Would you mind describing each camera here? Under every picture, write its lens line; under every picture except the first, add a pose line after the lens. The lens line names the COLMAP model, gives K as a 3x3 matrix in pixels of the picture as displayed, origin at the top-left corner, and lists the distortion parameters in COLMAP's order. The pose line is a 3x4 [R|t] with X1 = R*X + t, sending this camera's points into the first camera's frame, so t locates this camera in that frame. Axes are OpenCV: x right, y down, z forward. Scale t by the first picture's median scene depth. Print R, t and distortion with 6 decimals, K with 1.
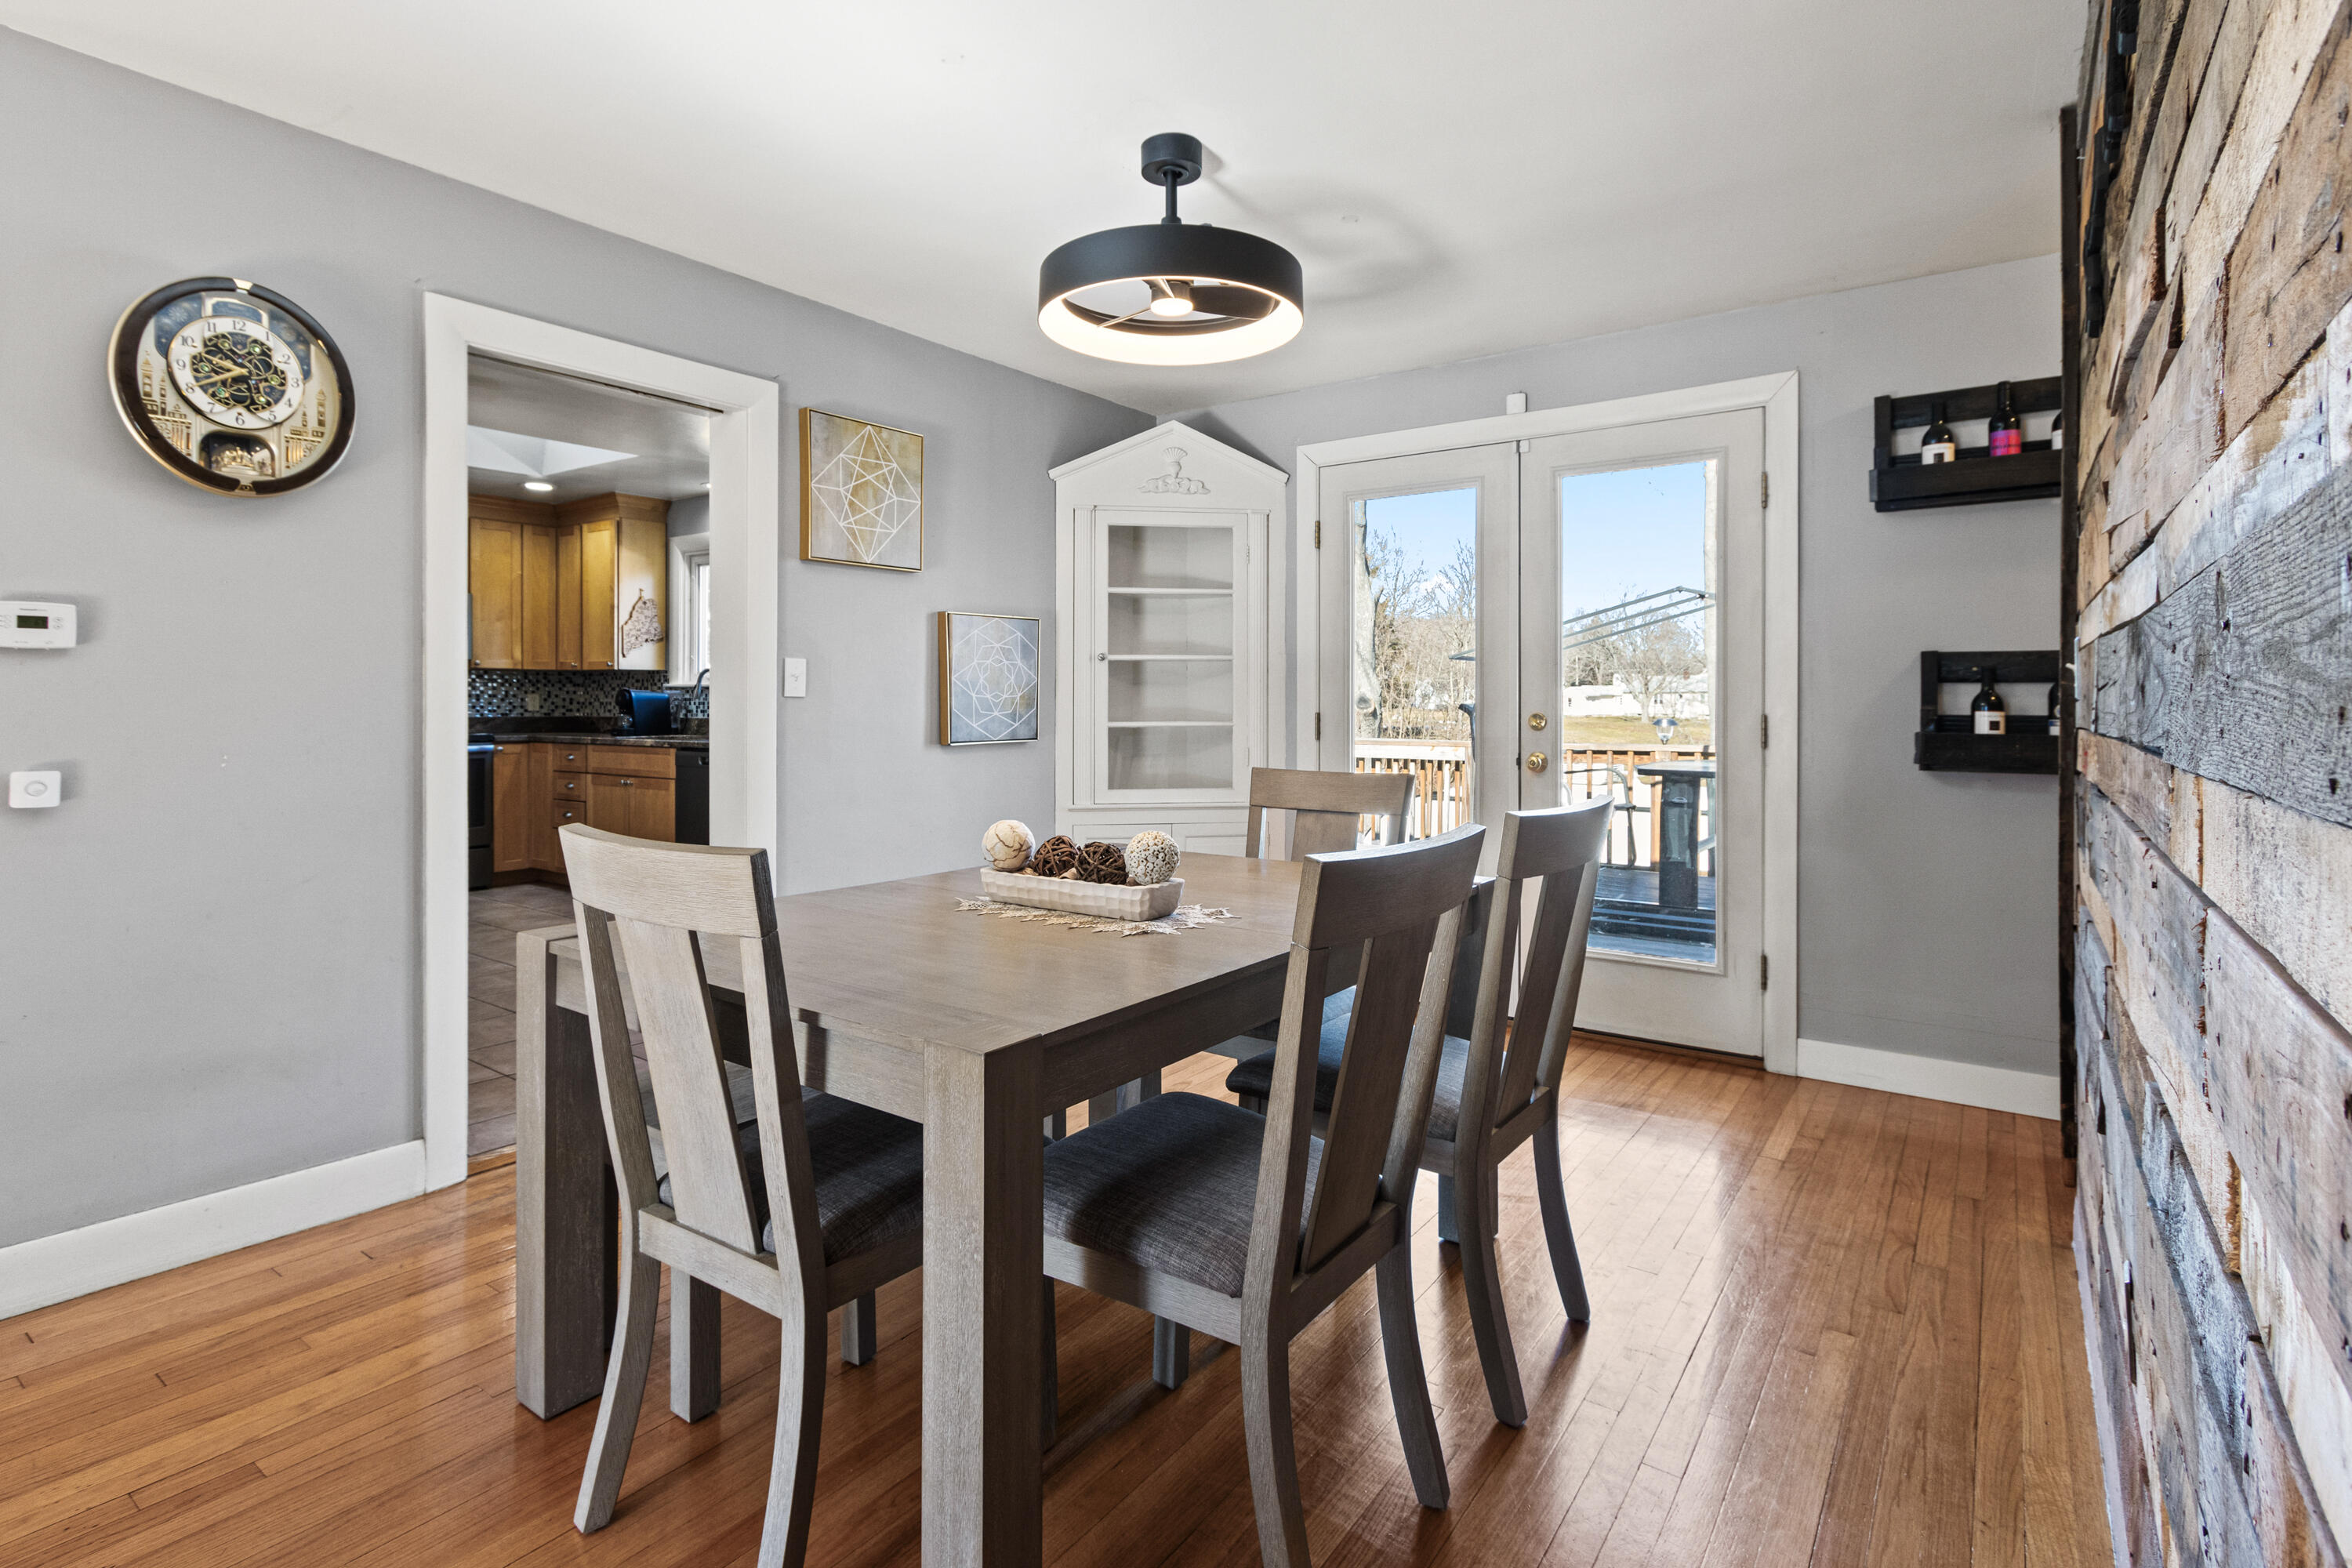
lens RADIAL K [[1138.4, 0, 1147.5], [0, 1138.4, 708.5], [0, 0, 1]] dist [0.000744, -0.000218]
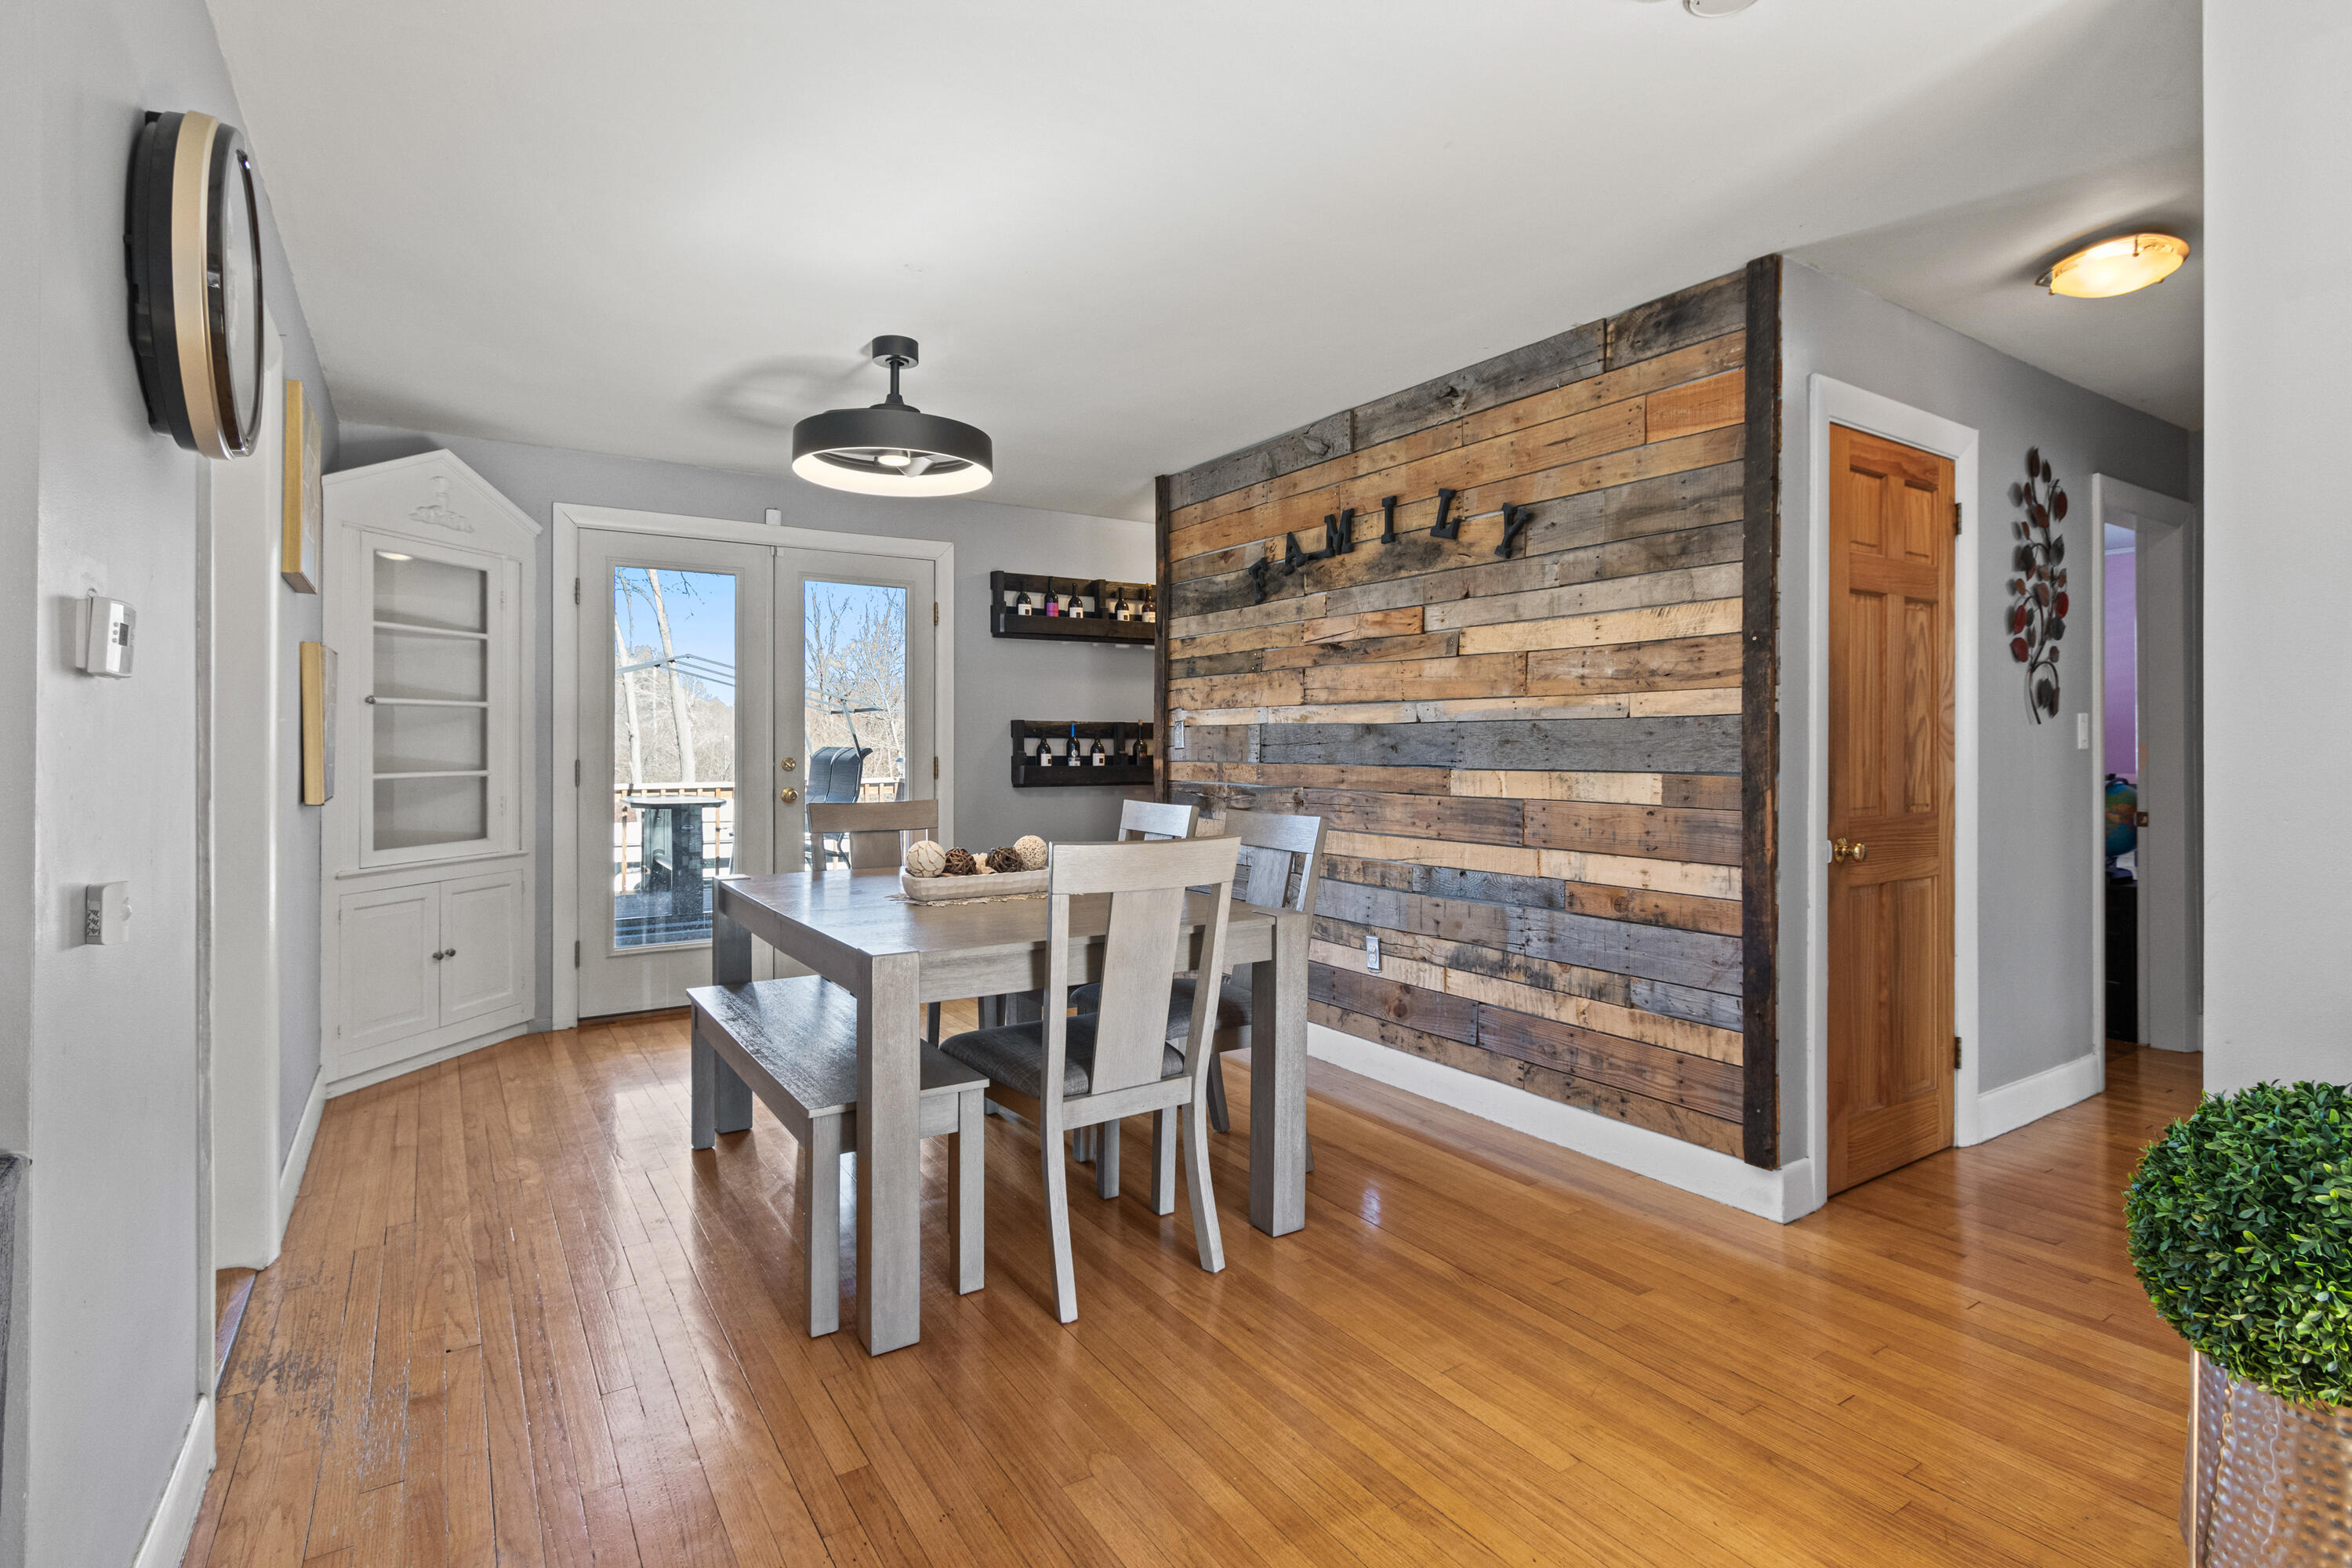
lens RADIAL K [[1138.4, 0, 1135.7], [0, 1138.4, 741.7], [0, 0, 1]] dist [0.000744, -0.000218]
pose [[0.368944, 0.001361, 0.929451, -0.428877], [0.005450, 0.999979, -0.003628, -0.004471], [-0.929436, 0.006404, 0.368928, 0.088151]]
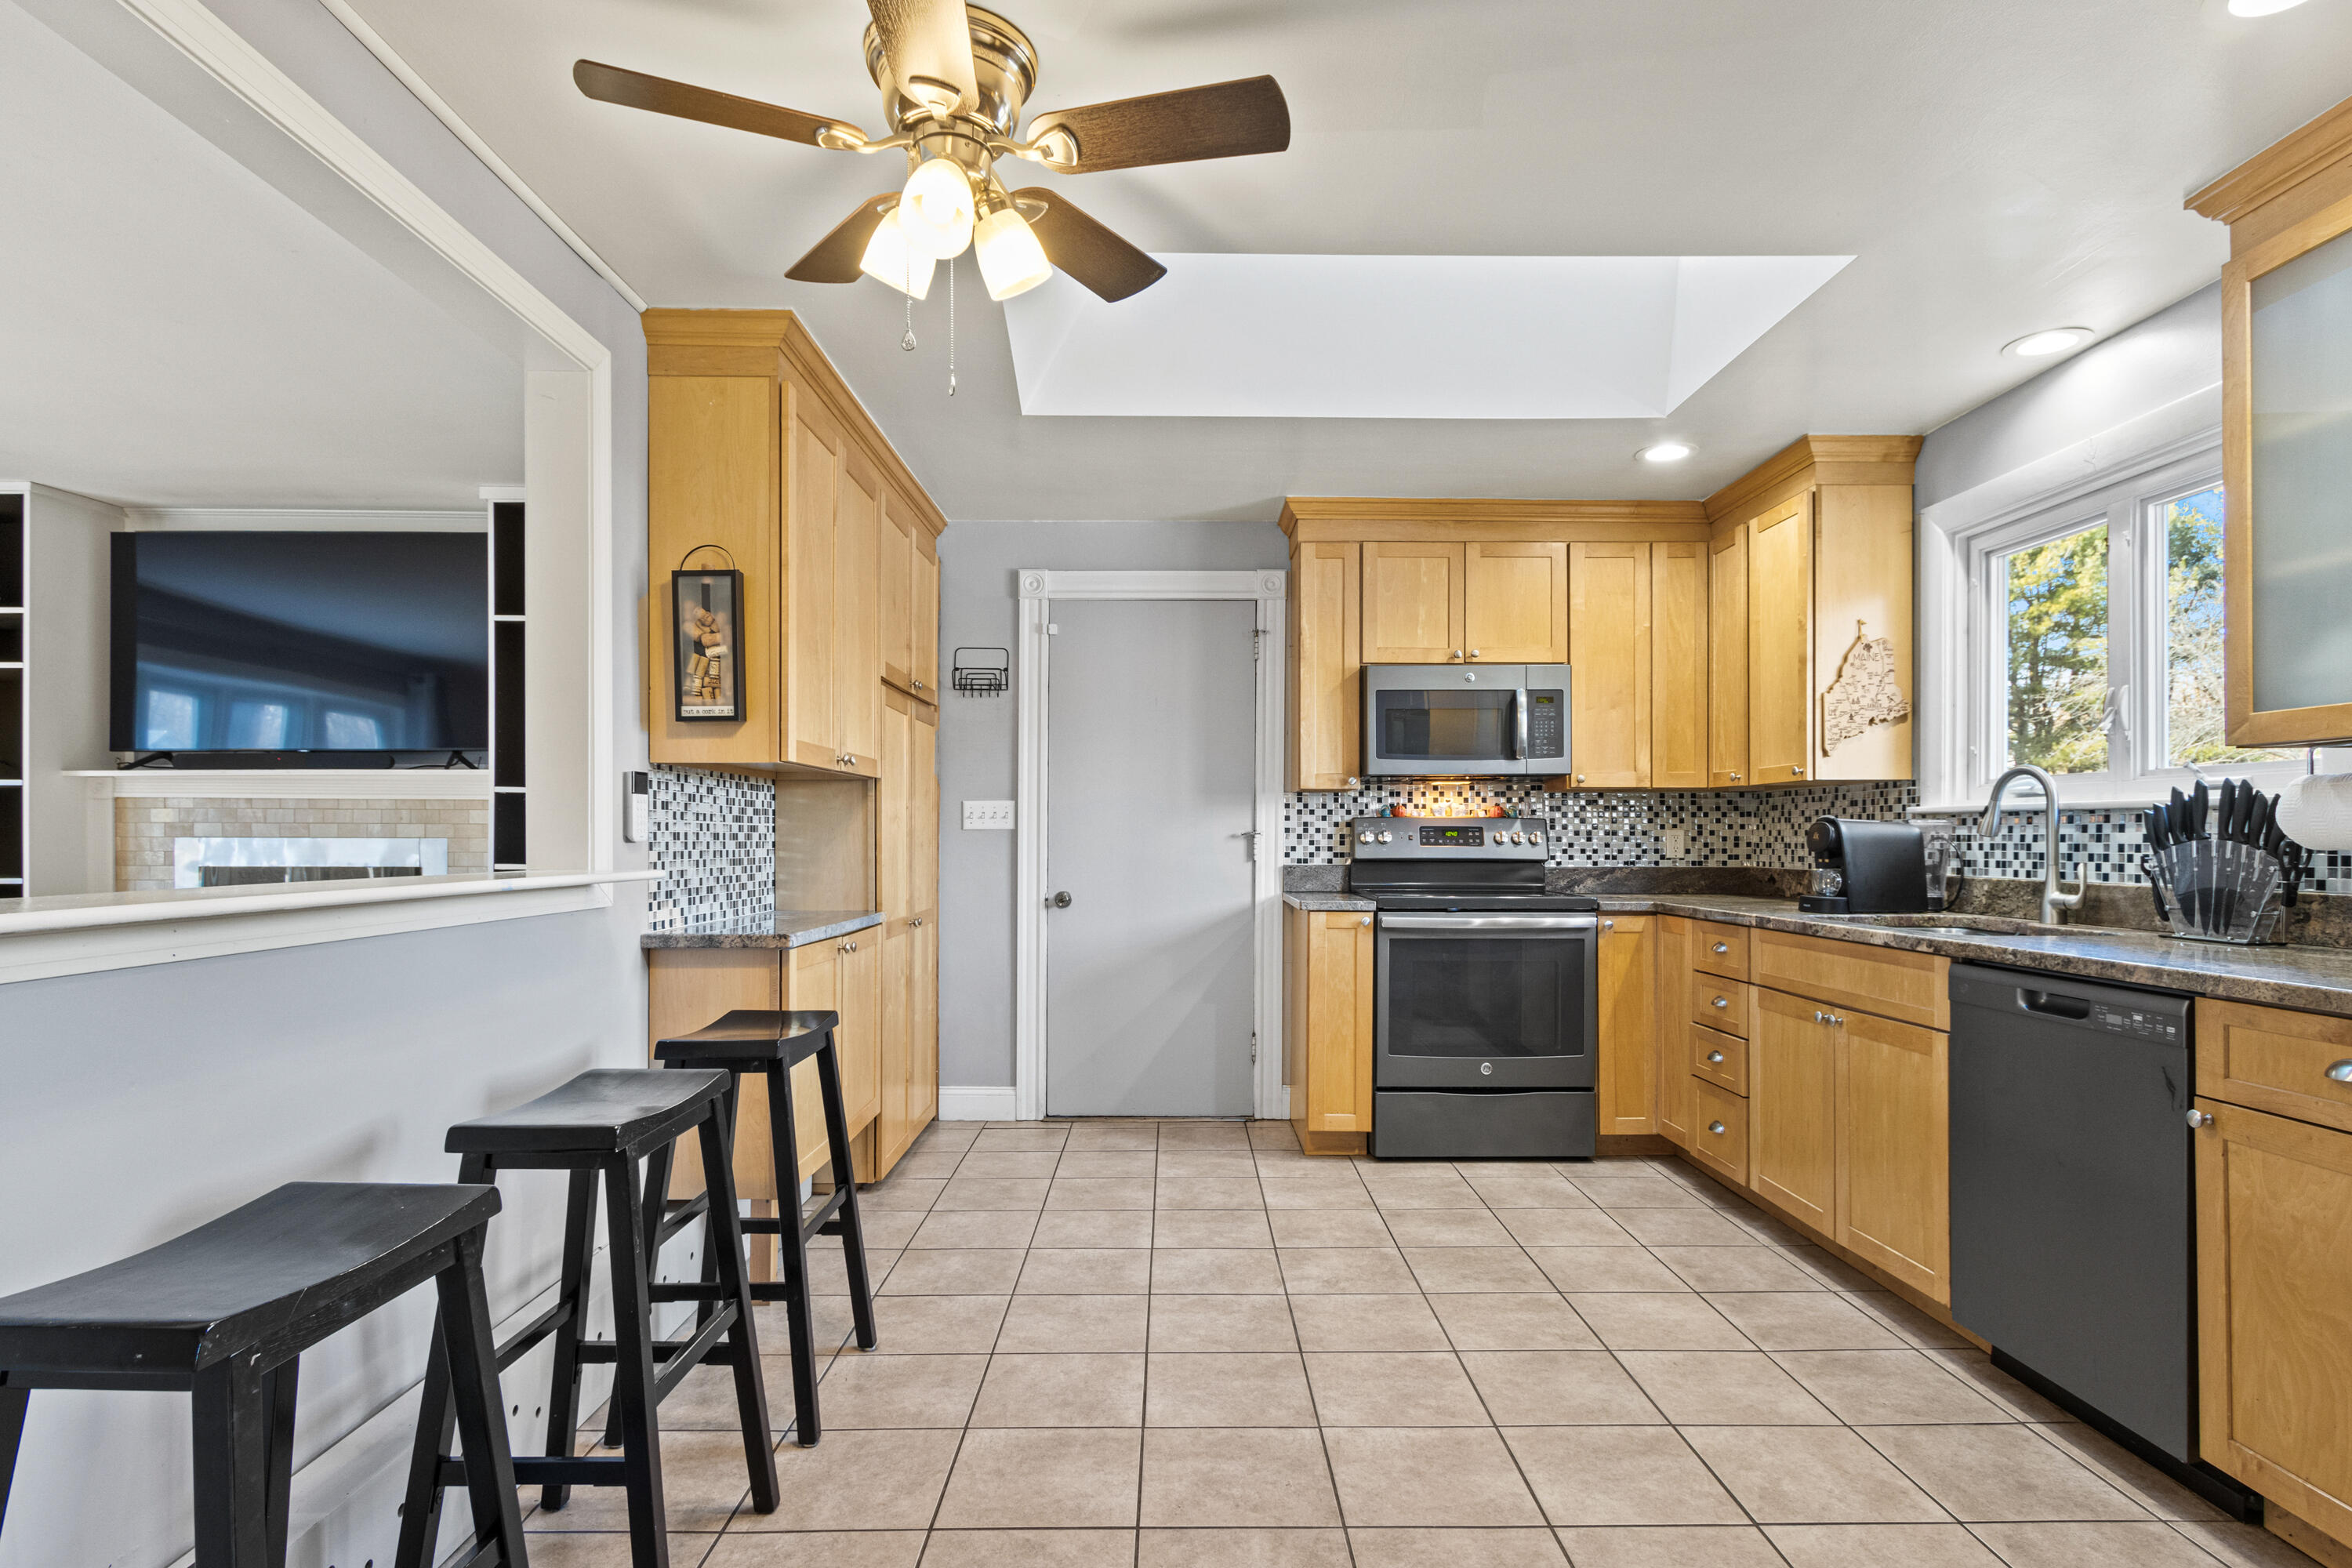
lens RADIAL K [[1214.9, 0, 1212.5], [0, 1214.9, 835.2], [0, 0, 1]] dist [-0.000096, -0.001620]
pose [[0.616854, -0.004104, -0.787067, -0.209195], [-0.003743, 0.999960, -0.008147, -0.004040], [0.787069, 0.007971, 0.616814, 0.466032]]
